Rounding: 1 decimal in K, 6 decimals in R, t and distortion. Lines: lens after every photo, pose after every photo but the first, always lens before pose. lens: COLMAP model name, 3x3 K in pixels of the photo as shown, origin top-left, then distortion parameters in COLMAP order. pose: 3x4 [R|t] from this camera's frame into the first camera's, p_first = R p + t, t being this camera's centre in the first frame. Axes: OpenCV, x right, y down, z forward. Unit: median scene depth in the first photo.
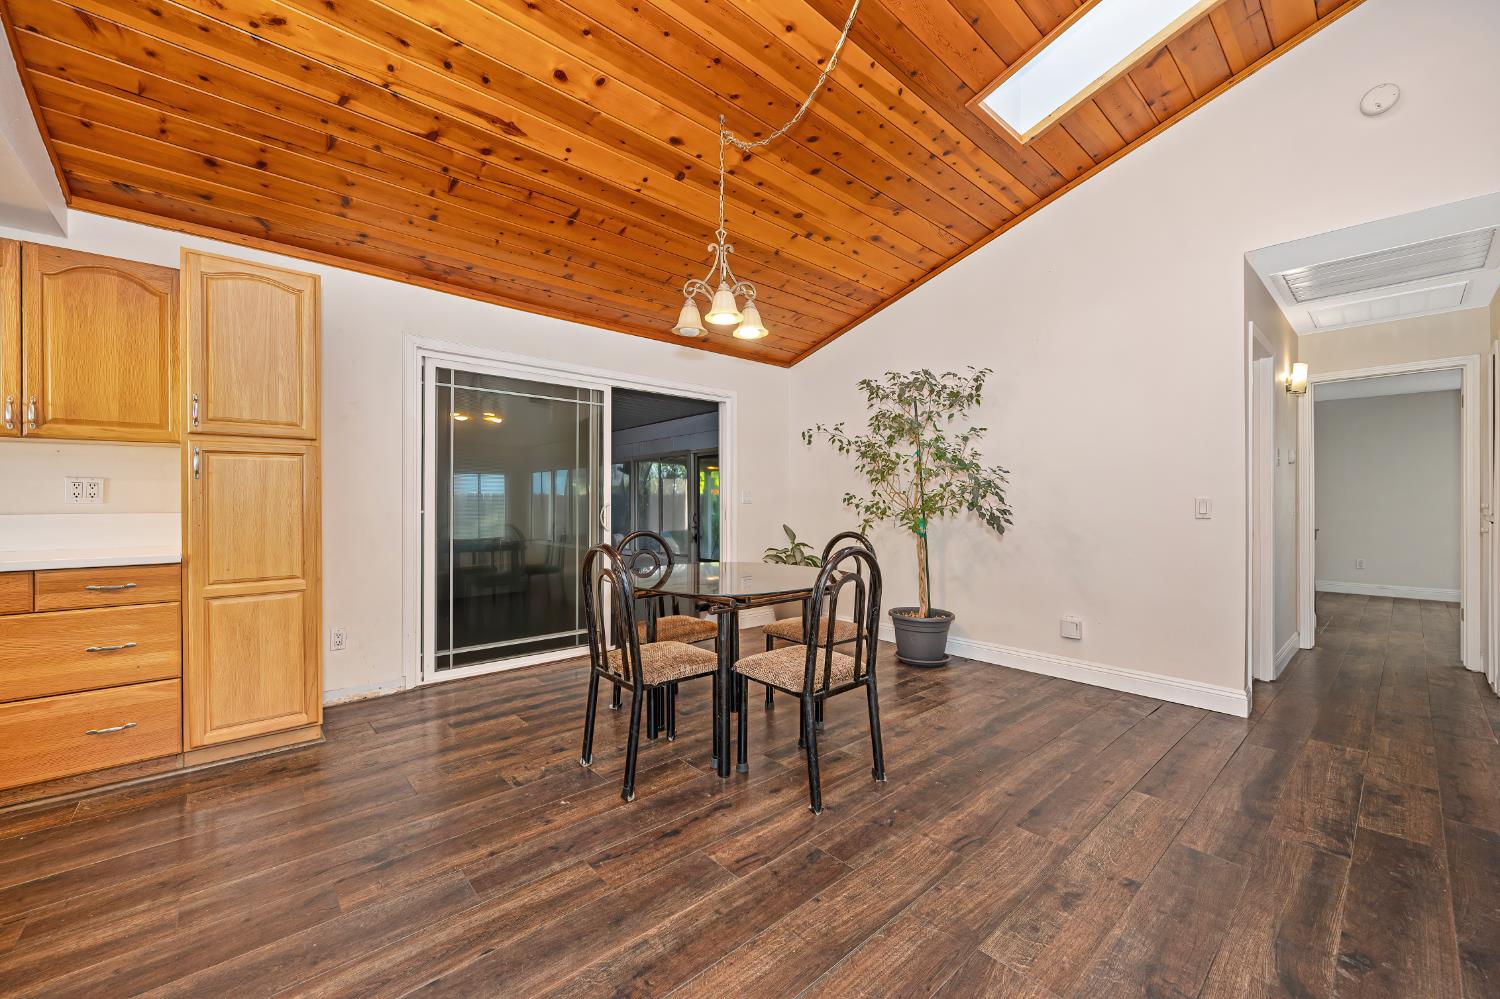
lens RADIAL K [[588.9, 0, 748.2], [0, 588.9, 503.9], [0, 0, 1]] dist [-0.001220, 0.000091]
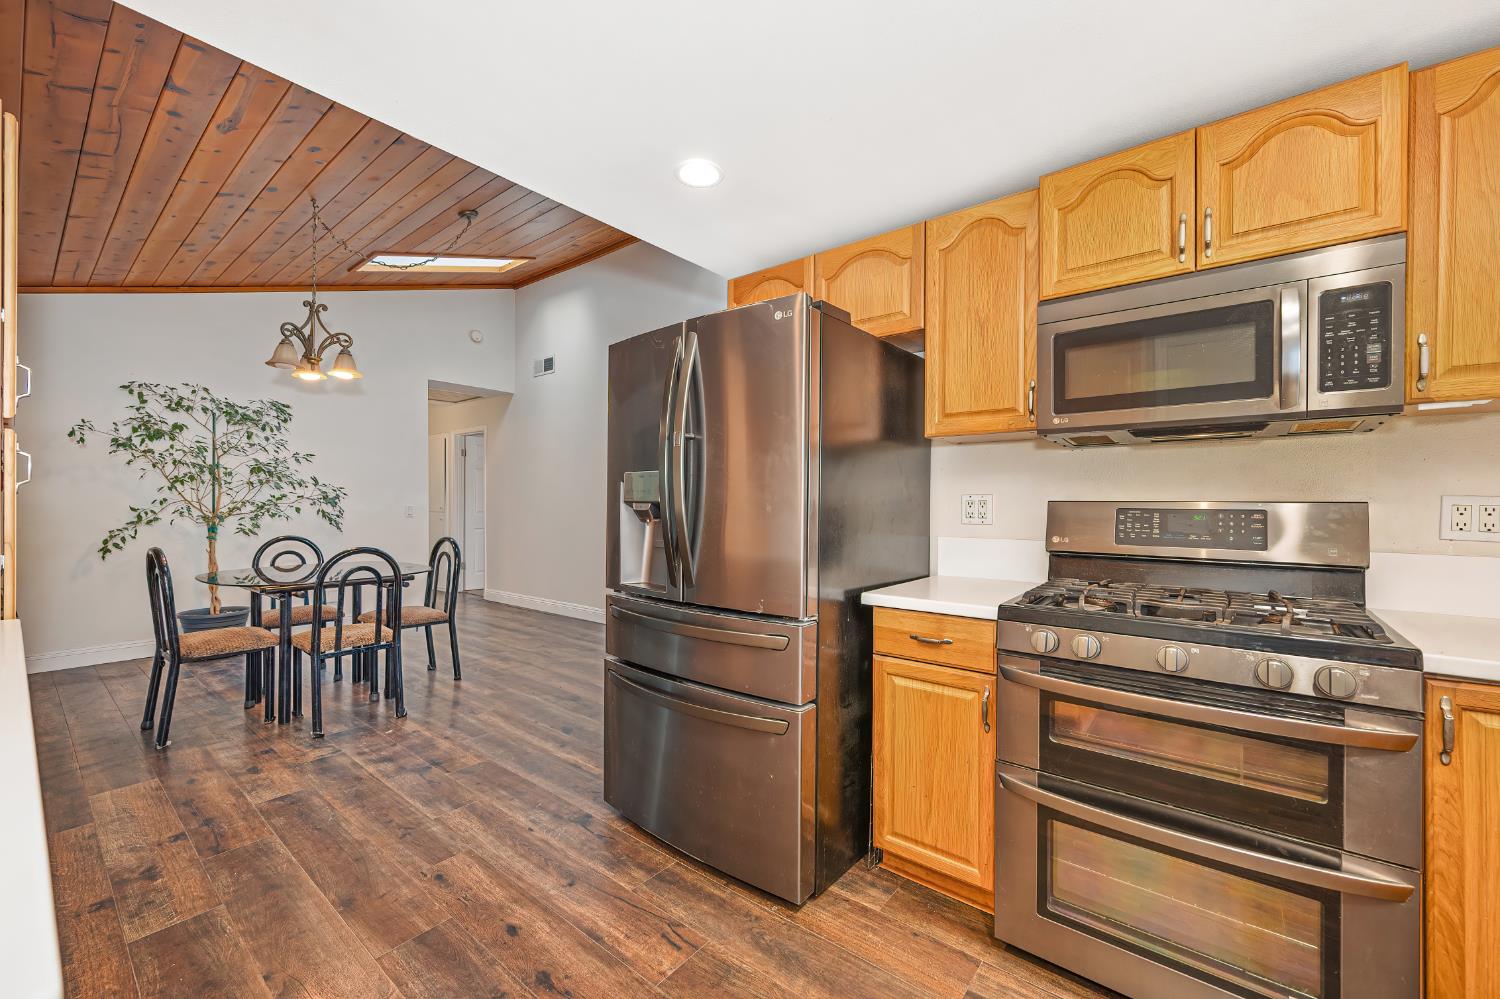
lens RADIAL K [[588.9, 0, 748.2], [0, 588.9, 503.9], [0, 0, 1]] dist [-0.001220, 0.000091]
pose [[-0.157459, -0.008870, 0.987486, -2.118464], [-0.002949, 0.999959, 0.008512, -0.055513], [-0.987521, -0.001571, -0.157479, 0.442546]]
